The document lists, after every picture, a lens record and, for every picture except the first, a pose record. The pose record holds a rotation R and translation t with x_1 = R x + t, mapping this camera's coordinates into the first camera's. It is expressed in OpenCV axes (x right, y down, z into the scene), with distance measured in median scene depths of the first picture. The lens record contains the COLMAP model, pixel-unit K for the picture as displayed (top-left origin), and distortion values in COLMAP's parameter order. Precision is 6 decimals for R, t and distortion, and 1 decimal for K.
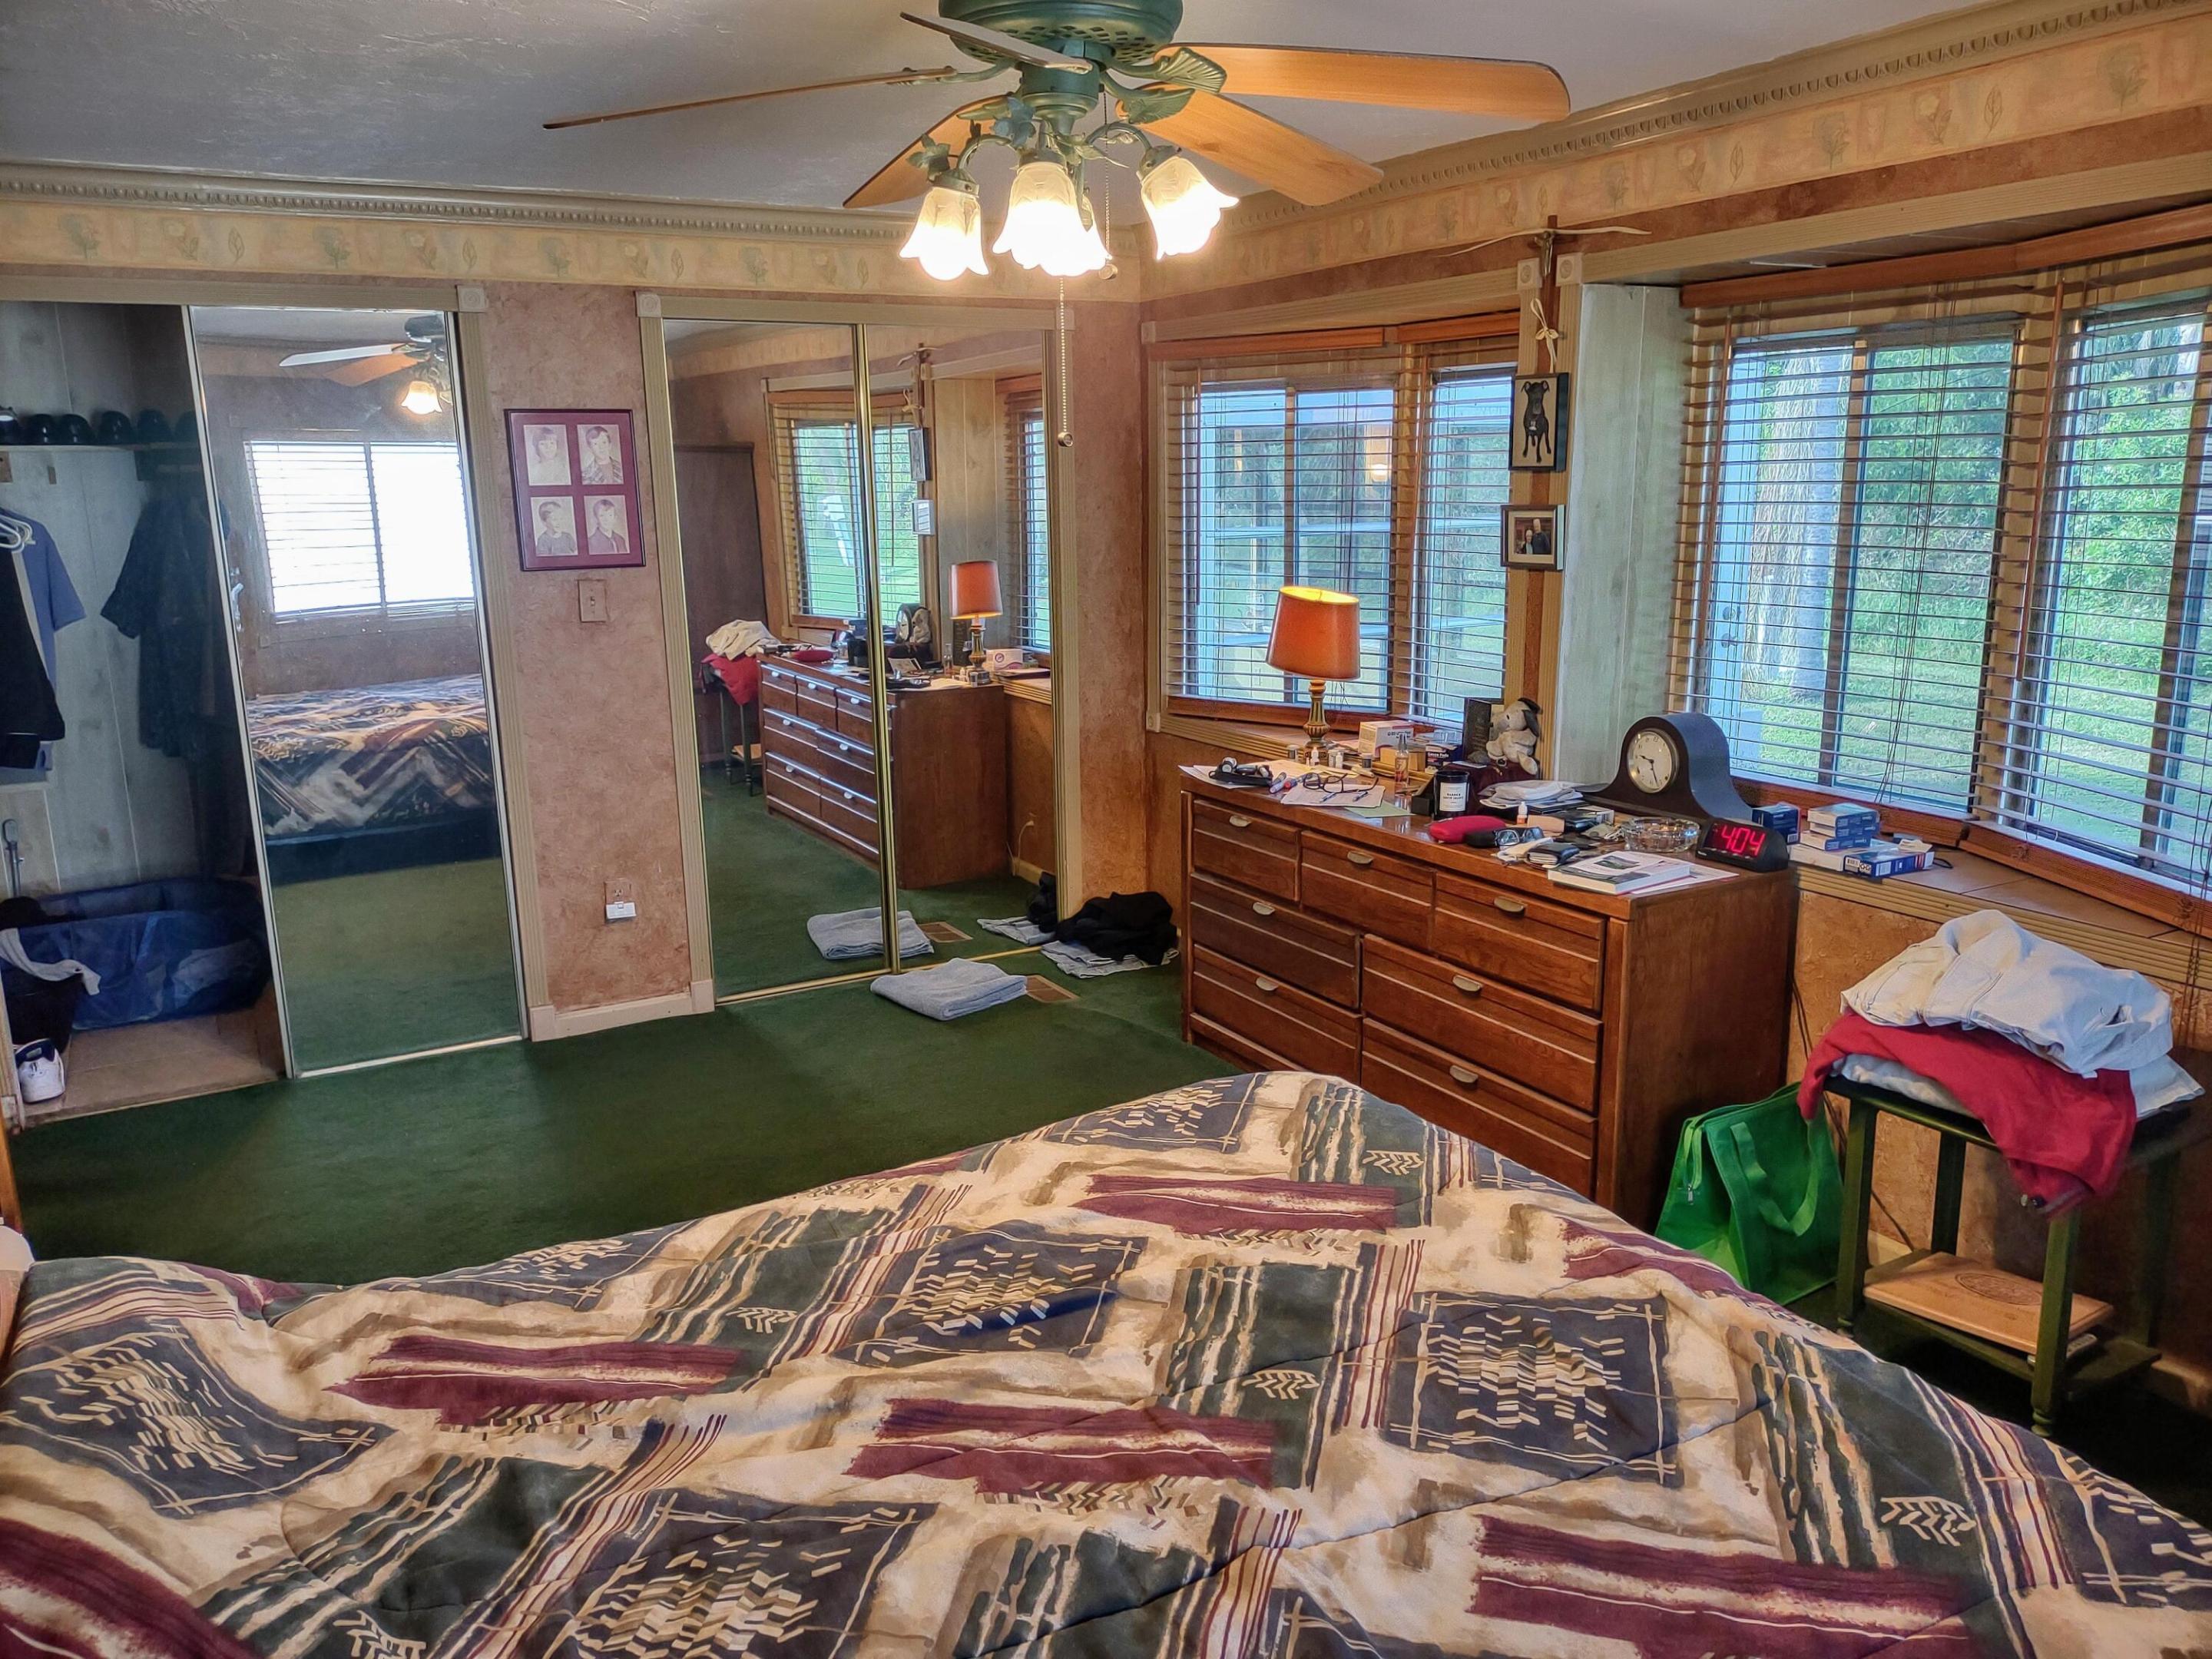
lens RADIAL K [[1664.7, 0, 1104.8], [0, 1664.7, 833.6], [0, 0, 1]] dist [0.023633, -0.003356]
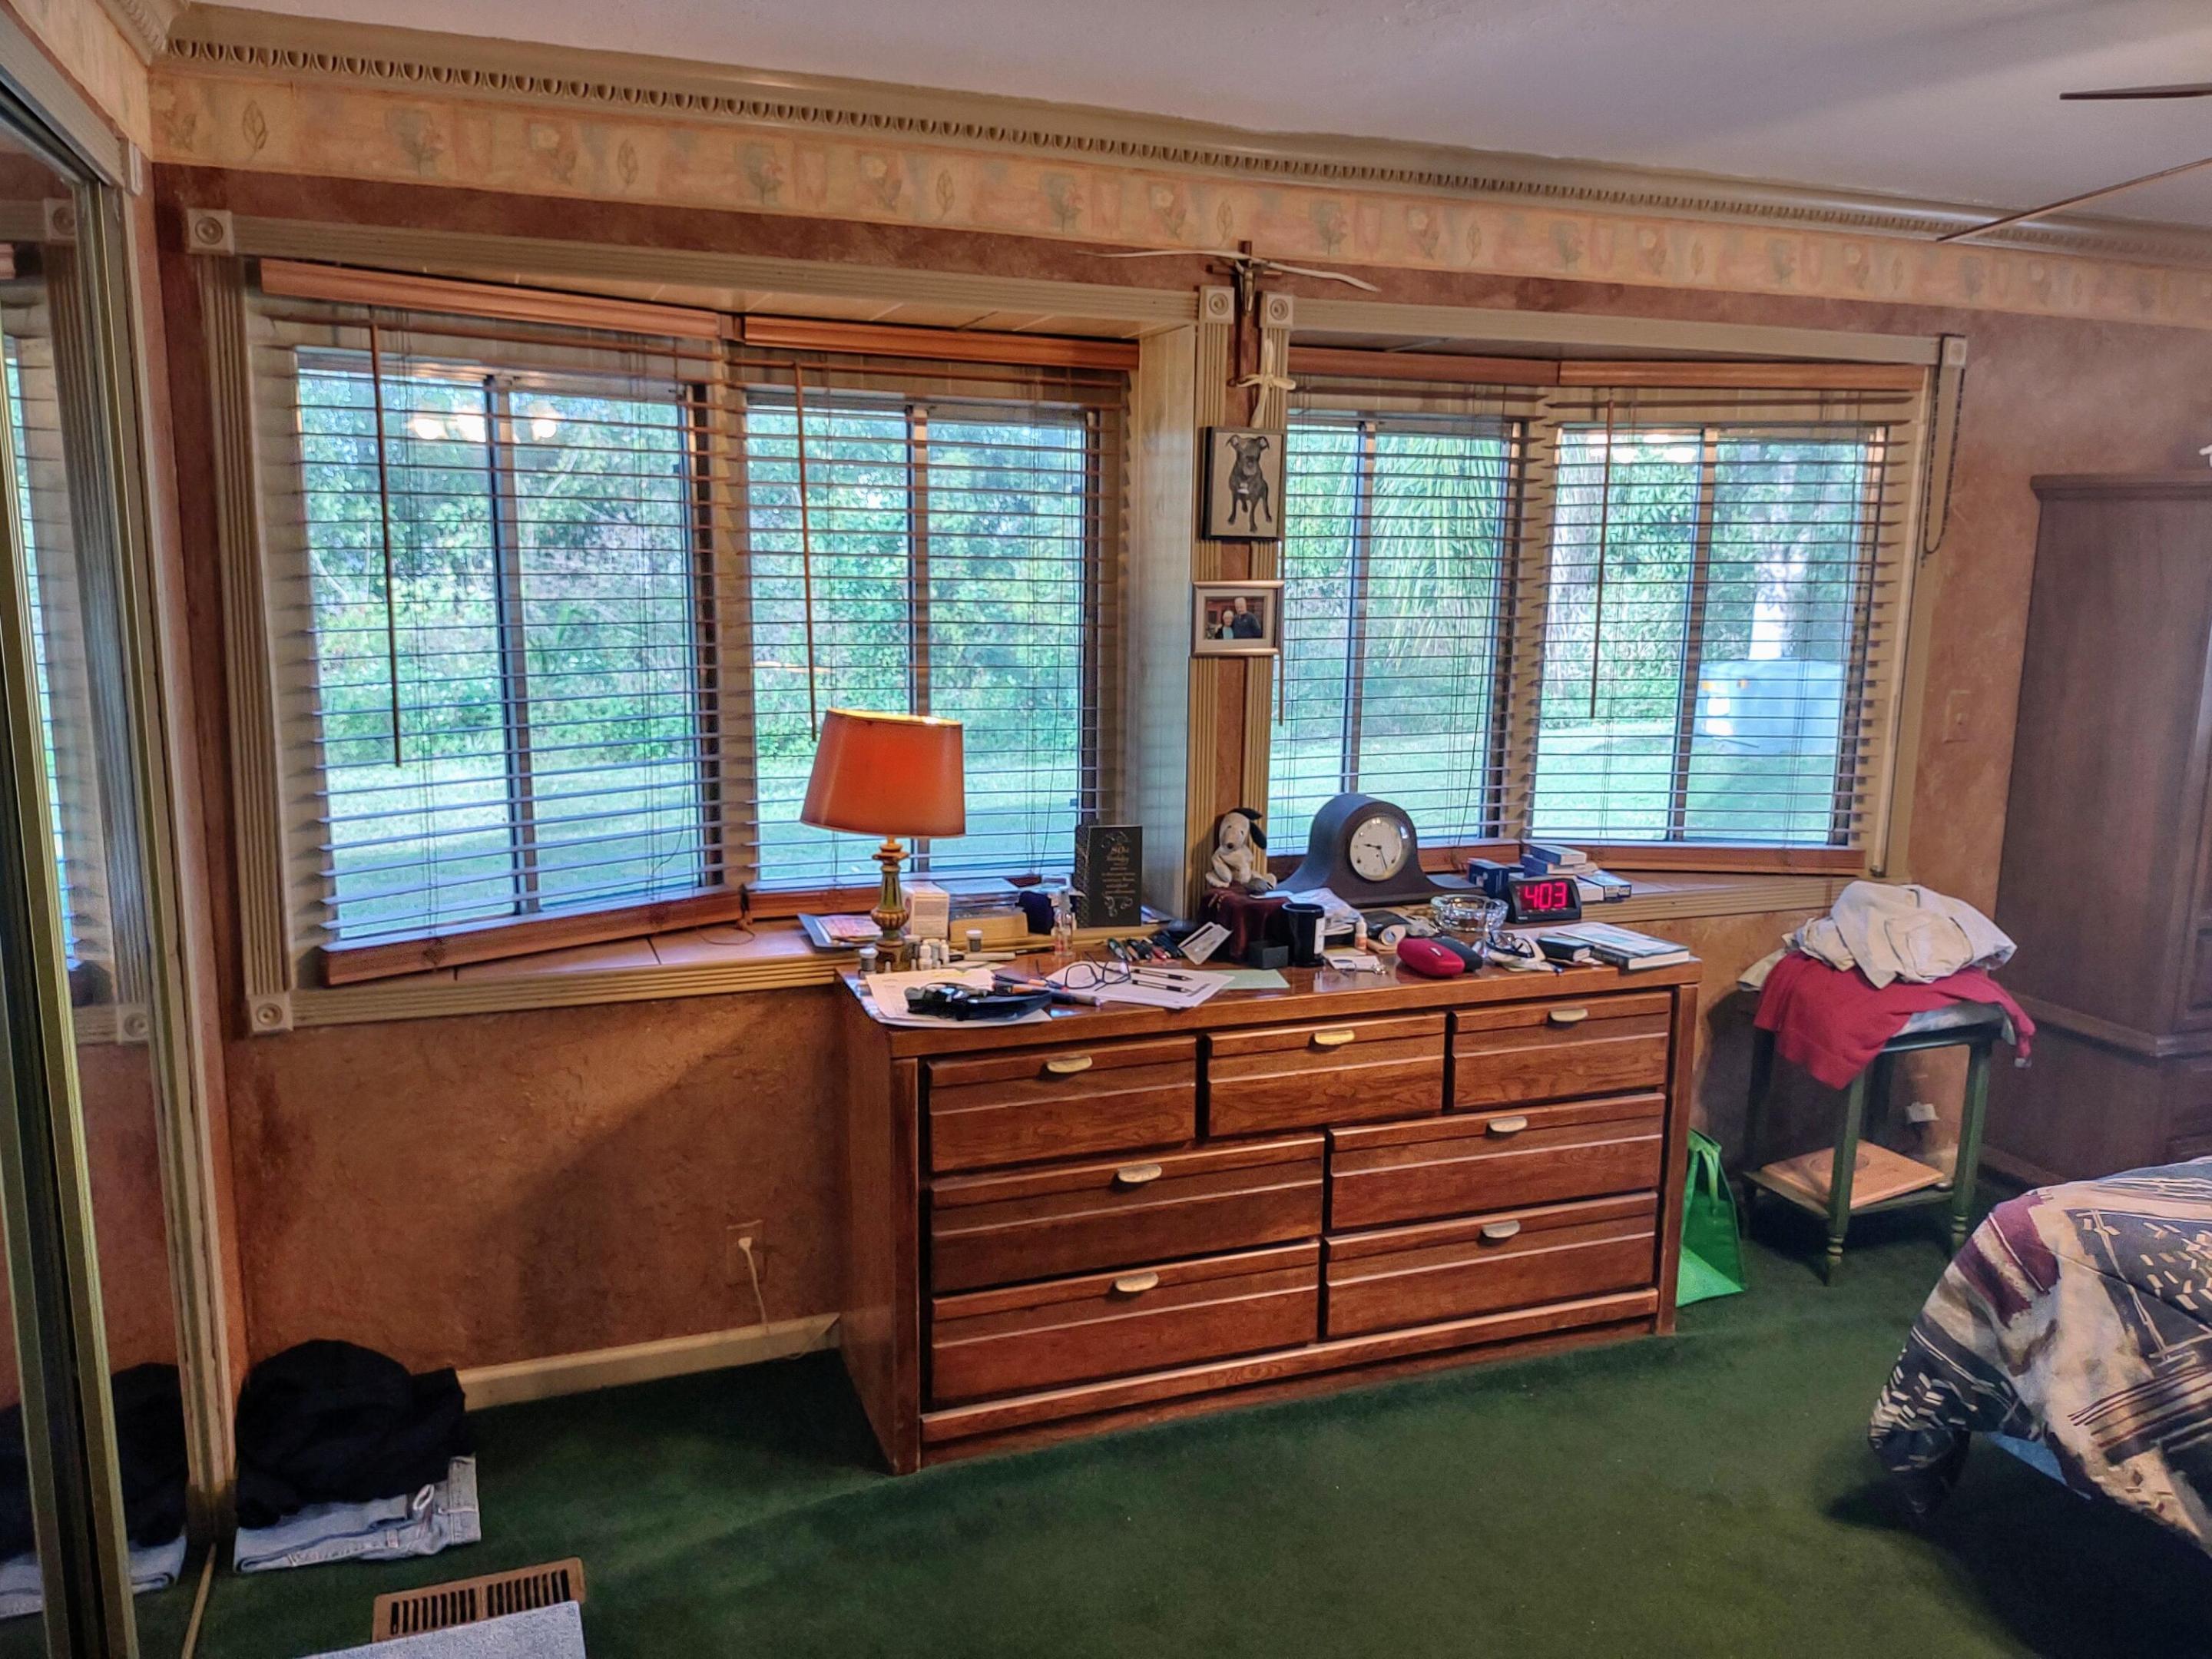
lens RADIAL K [[1664.7, 0, 1104.9], [0, 1664.7, 828.8], [0, 0, 1]] dist [0.023633, -0.003356]
pose [[0.155741, -0.154267, 0.975677, -0.598481], [0.197630, 0.972625, 0.122238, -0.194398], [-0.967826, 0.173786, 0.181966, 0.948452]]
